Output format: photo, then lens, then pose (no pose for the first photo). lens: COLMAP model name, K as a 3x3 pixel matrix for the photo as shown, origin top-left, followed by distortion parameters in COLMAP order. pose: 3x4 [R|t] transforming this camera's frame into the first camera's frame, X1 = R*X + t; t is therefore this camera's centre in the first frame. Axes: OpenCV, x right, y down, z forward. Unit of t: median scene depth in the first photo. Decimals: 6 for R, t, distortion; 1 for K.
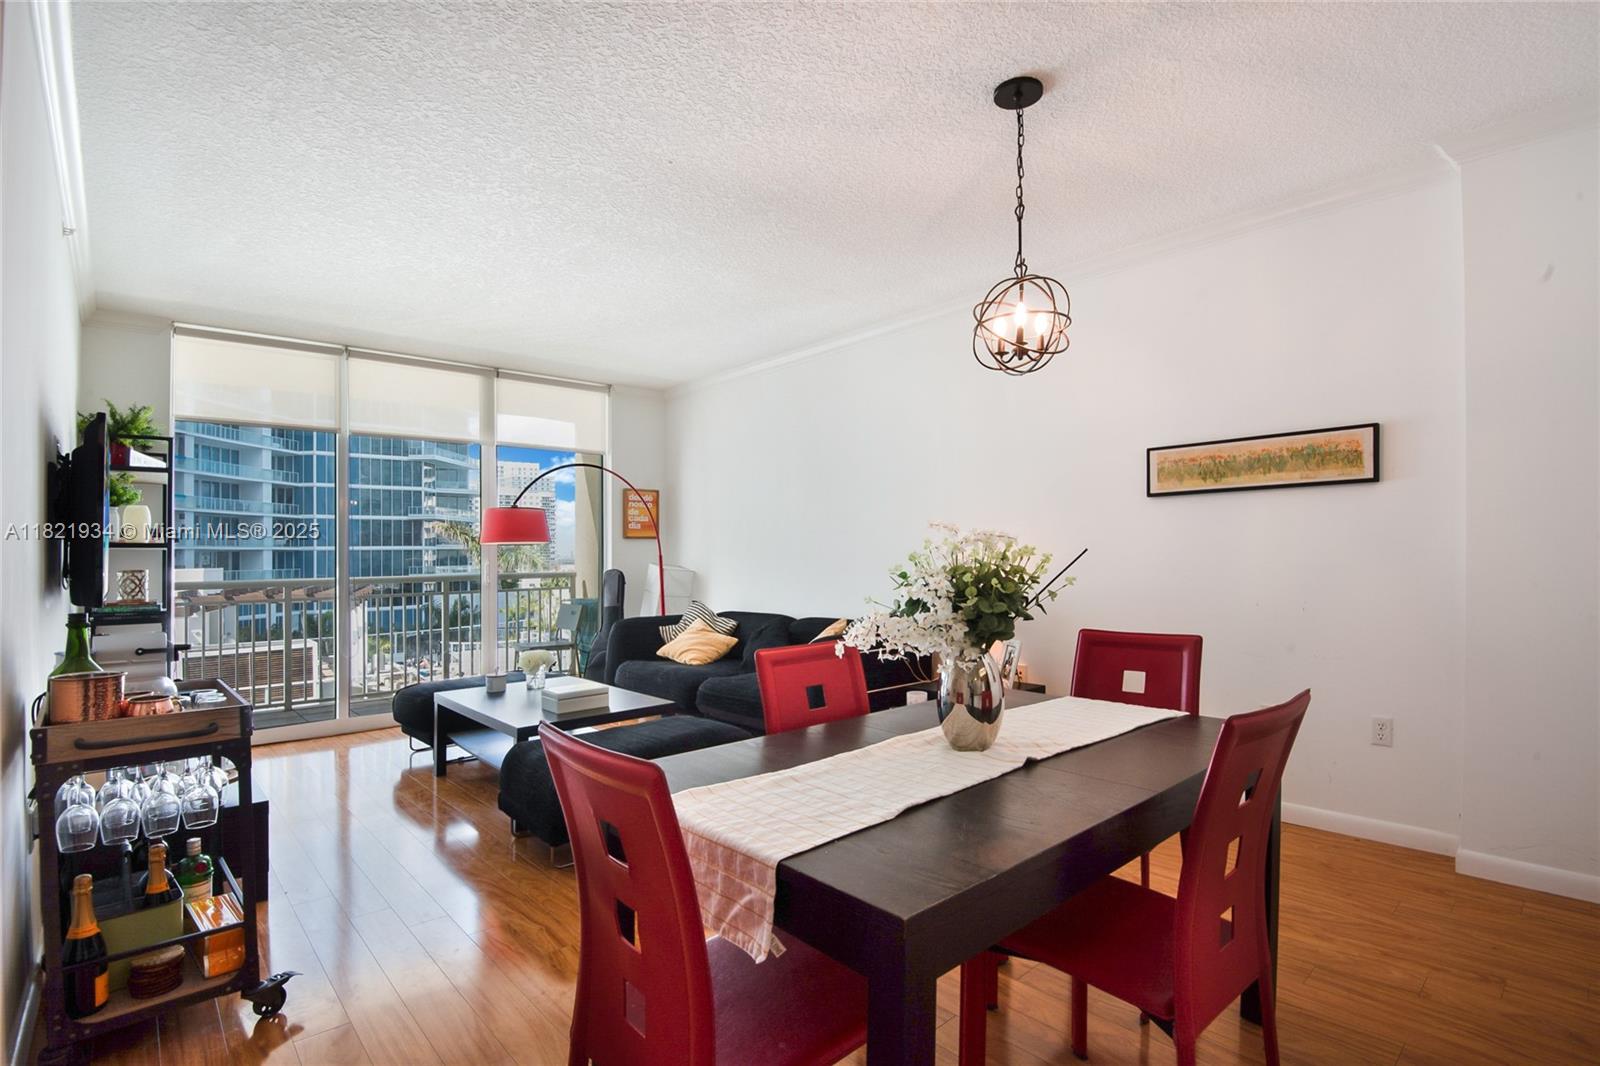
lens RADIAL K [[762.7, 0, 825.3], [0, 762.7, 550.2], [0, 0, 1]] dist [-0.026065, -0.007958]
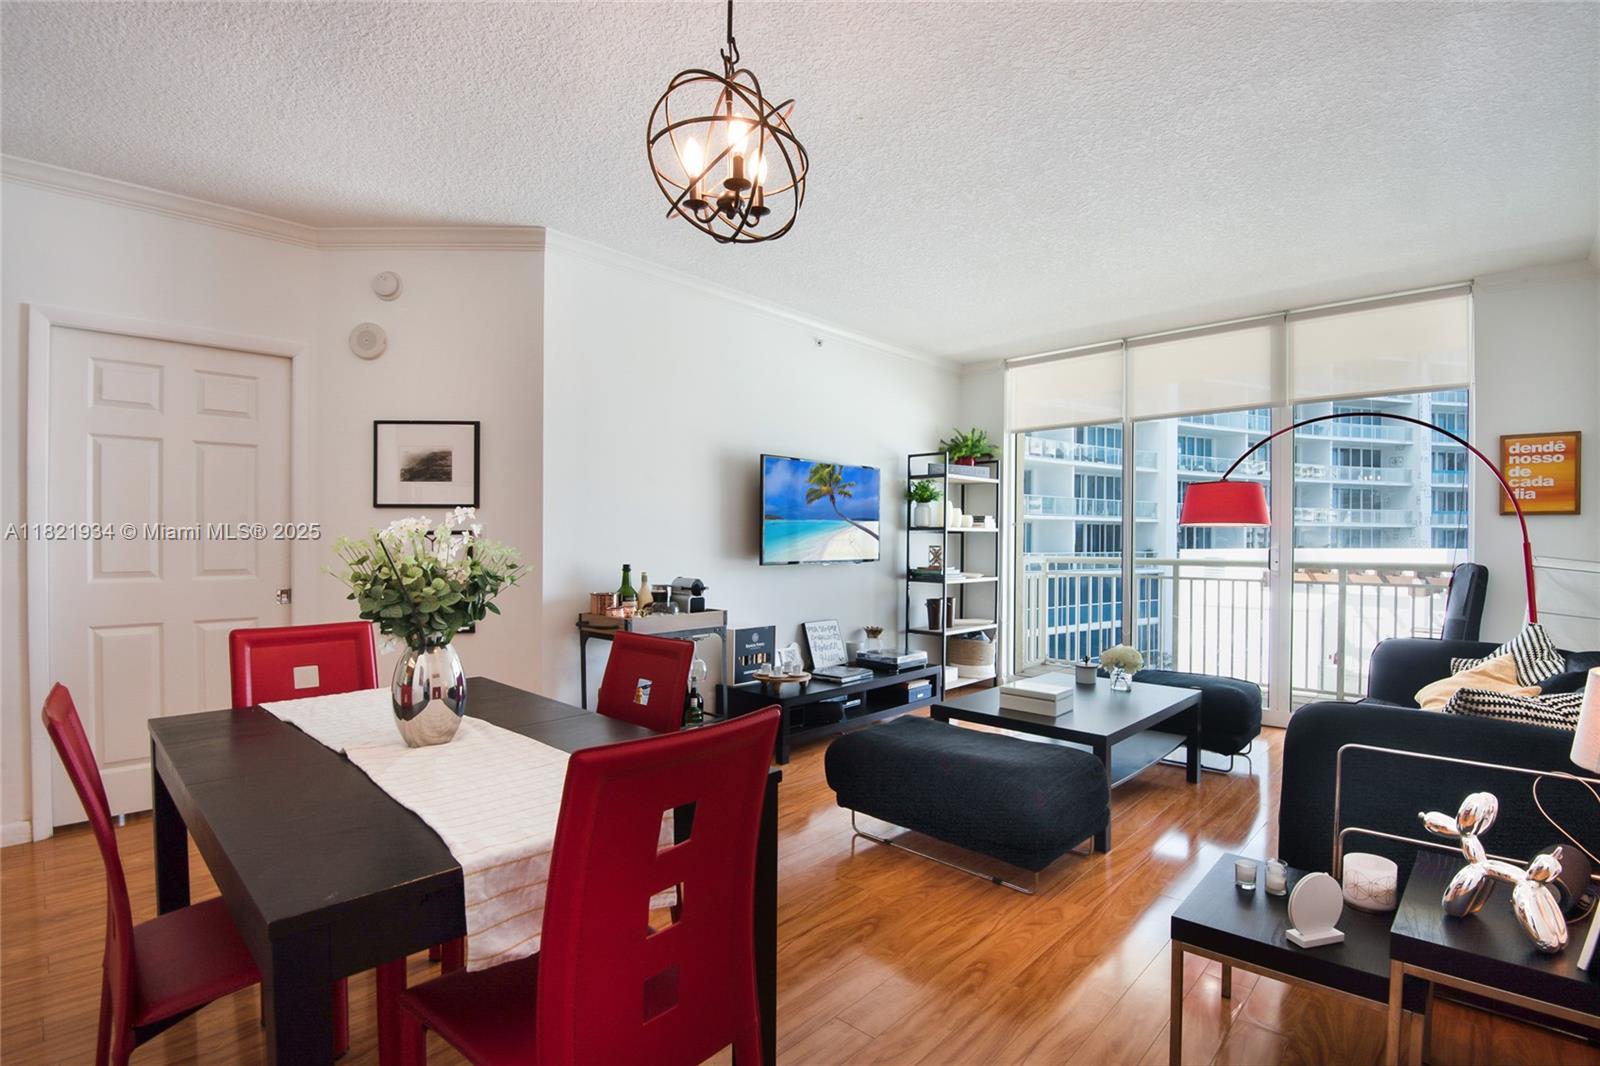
lens RADIAL K [[762.7, 0, 794.4], [0, 762.7, 538.3], [0, 0, 1]] dist [-0.026065, -0.007958]
pose [[0.050586, 0.009506, -0.998674, 0.610148], [0.000660, 0.999954, 0.009552, -0.004236], [0.998719, -0.001142, 0.050577, 0.736605]]
